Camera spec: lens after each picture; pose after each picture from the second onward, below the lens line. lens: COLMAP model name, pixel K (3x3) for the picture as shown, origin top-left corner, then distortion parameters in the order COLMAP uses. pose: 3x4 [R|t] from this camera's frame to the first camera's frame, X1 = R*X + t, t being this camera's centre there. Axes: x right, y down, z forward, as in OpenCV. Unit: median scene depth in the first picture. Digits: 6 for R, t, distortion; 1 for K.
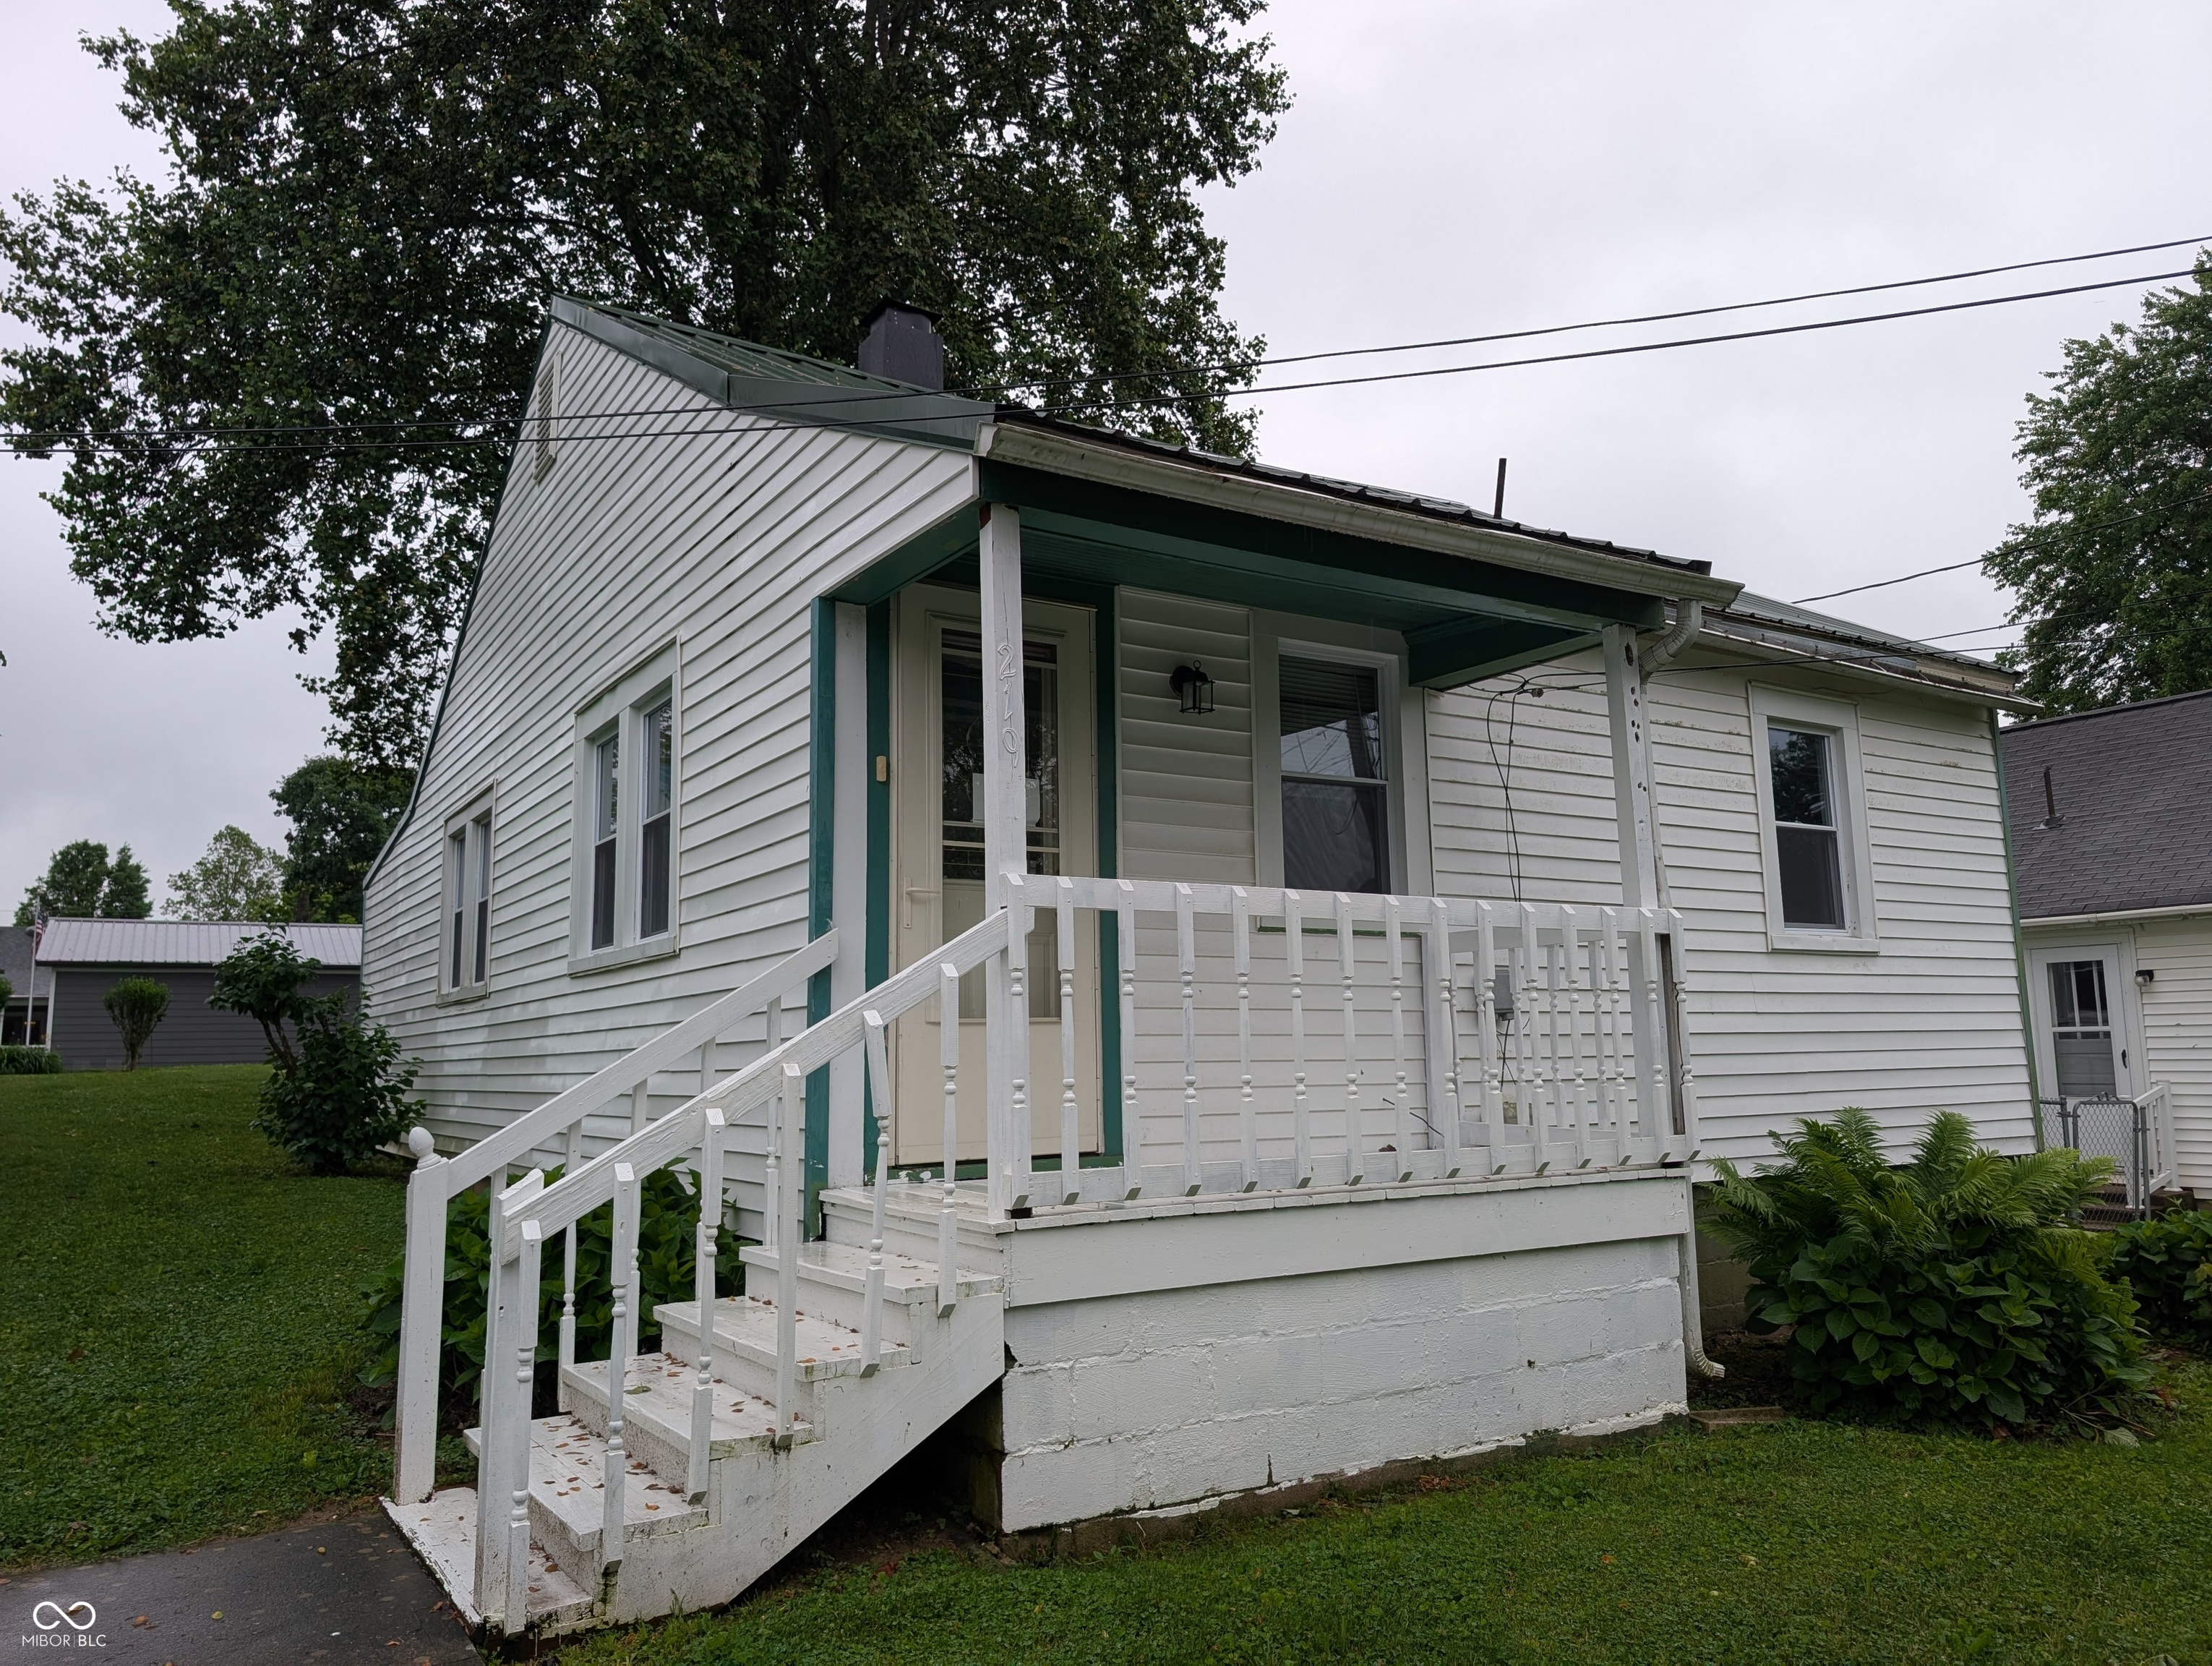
lens RADIAL K [[1607.8, 0, 1143.2], [0, 1607.8, 831.3], [0, 0, 1]] dist [-0.002953, -0.001248]
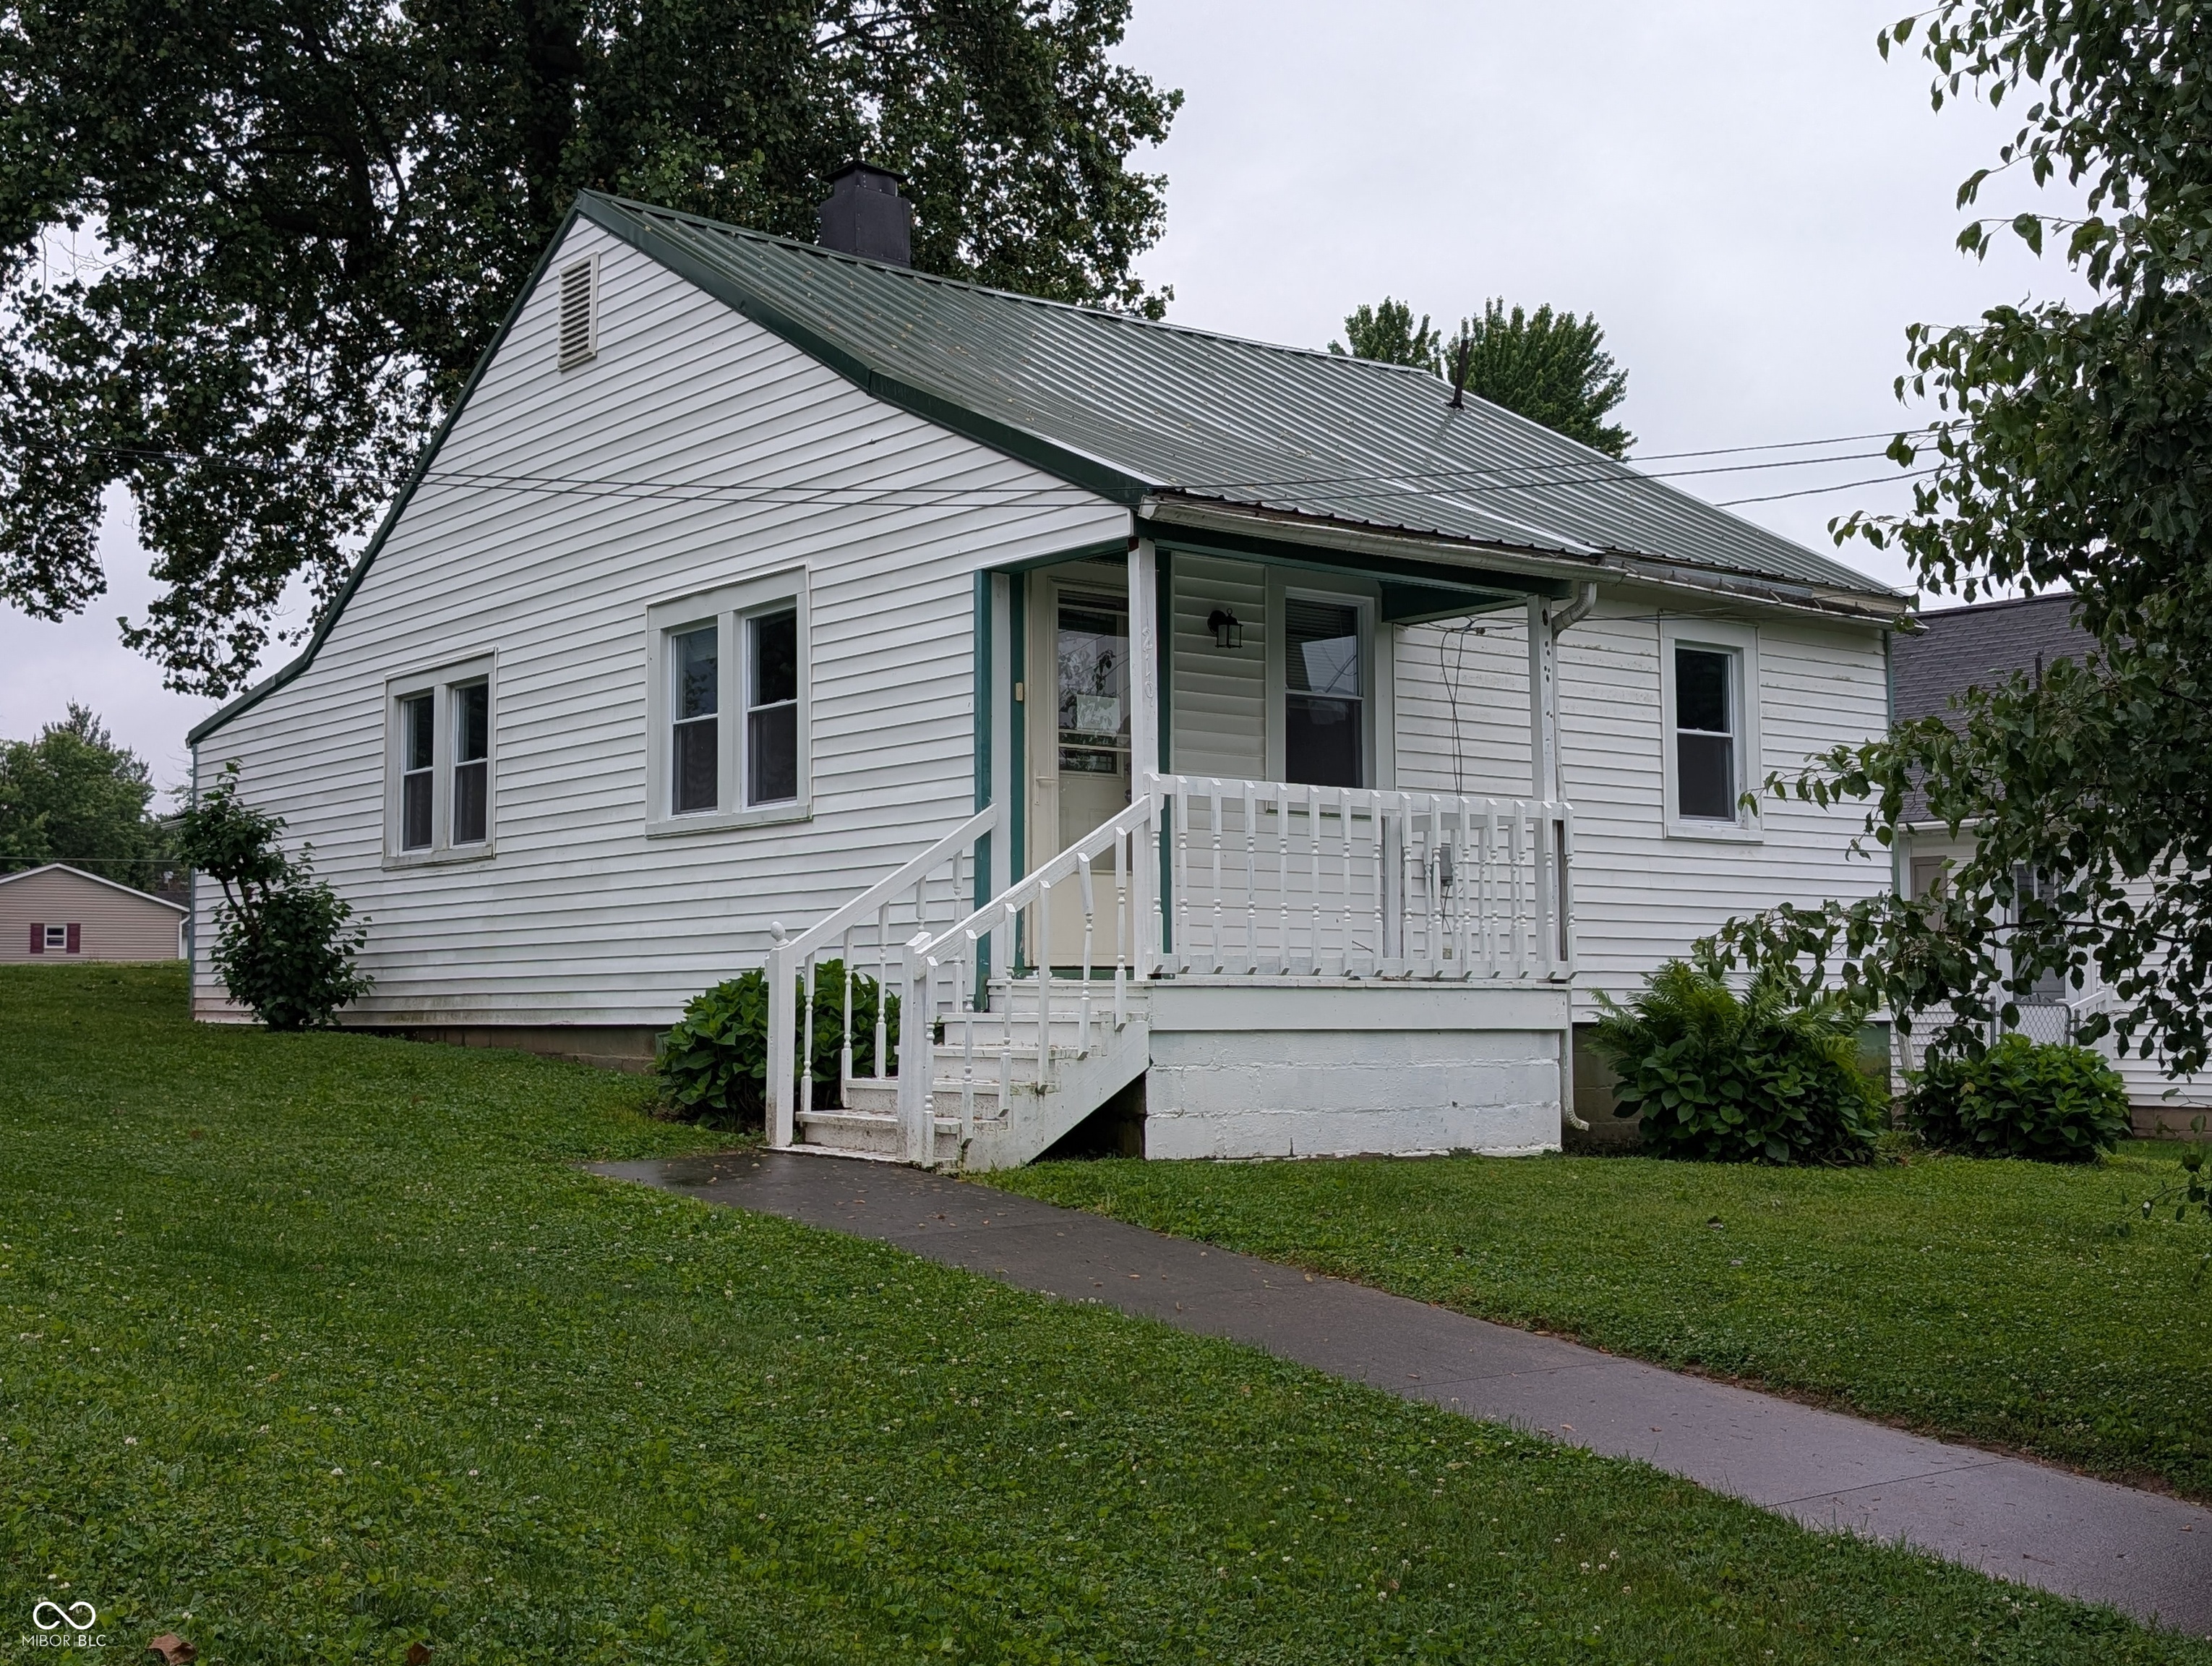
lens RADIAL K [[2610.7, 0, 1106.0], [0, 2610.7, 833.0], [0, 0, 1]] dist [0.014924, -0.005054]
pose [[0.995752, 0.021980, 0.089412, -0.273846], [-0.028241, 0.997191, 0.069375, -0.072067], [-0.087636, -0.071606, 0.993576, -1.229682]]
